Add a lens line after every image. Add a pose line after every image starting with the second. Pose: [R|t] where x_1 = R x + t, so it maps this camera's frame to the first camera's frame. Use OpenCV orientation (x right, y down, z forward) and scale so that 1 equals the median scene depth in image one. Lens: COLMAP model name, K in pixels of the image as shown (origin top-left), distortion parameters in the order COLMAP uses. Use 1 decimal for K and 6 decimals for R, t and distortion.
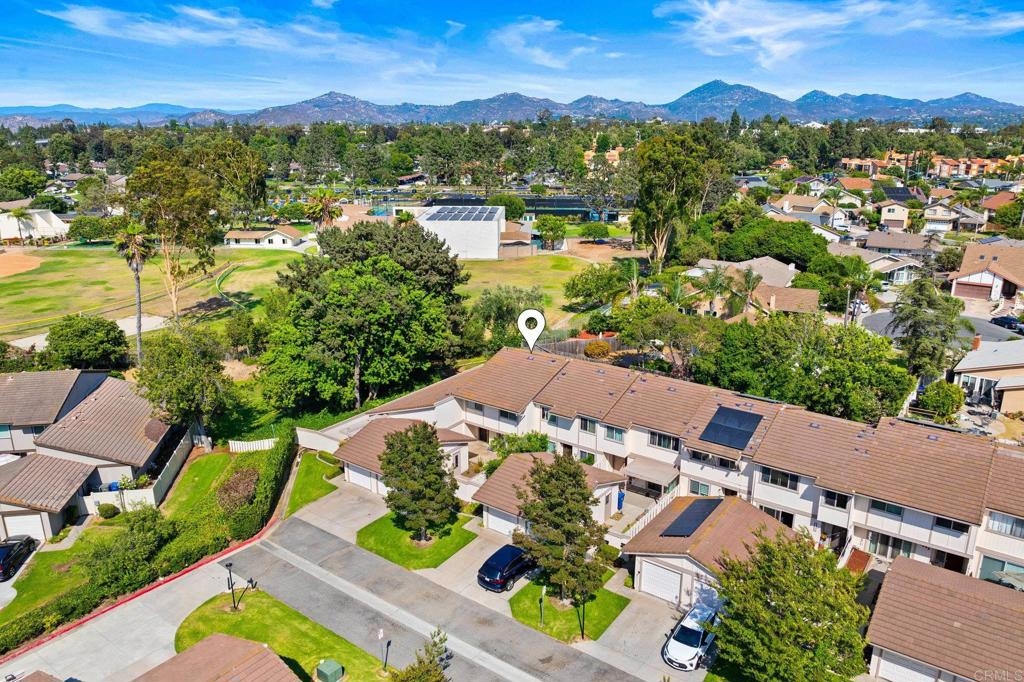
lens RADIAL K [[678.9, 0, 512.0], [0, 678.9, 341.0], [0, 0, 1]] dist [-0.040223, 0.000606]
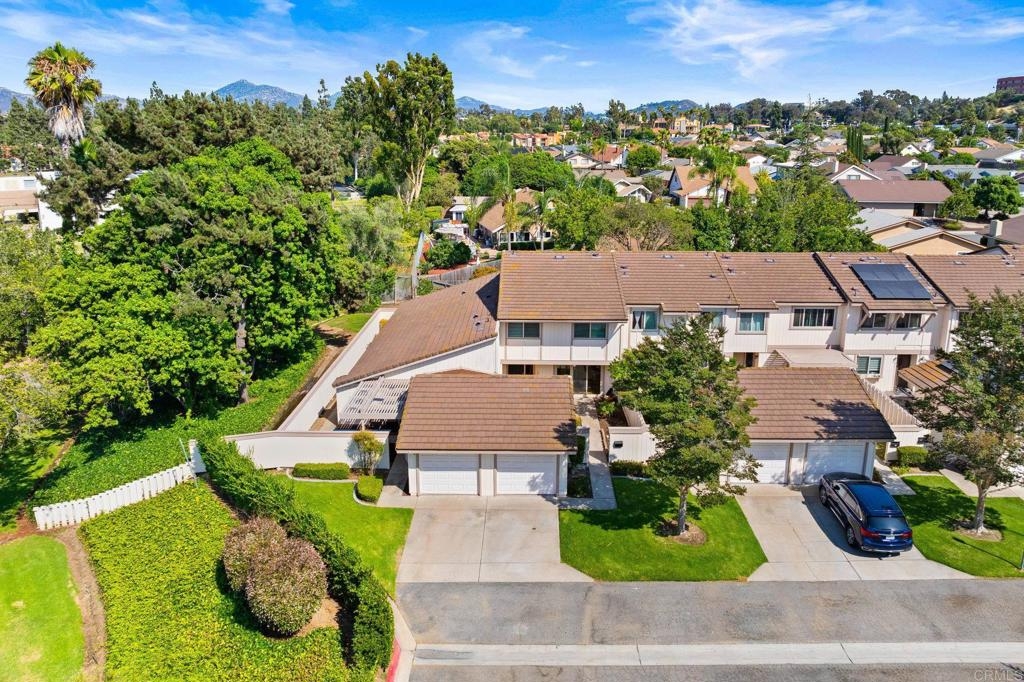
lens RADIAL K [[678.9, 0, 512.0], [0, 678.9, 341.0], [0, 0, 1]] dist [-0.040223, 0.000606]
pose [[0.830087, -0.167619, 0.531846, -0.404293], [0.159591, 0.985270, 0.061437, 0.061284], [-0.534310, 0.033879, 0.844610, 0.454300]]
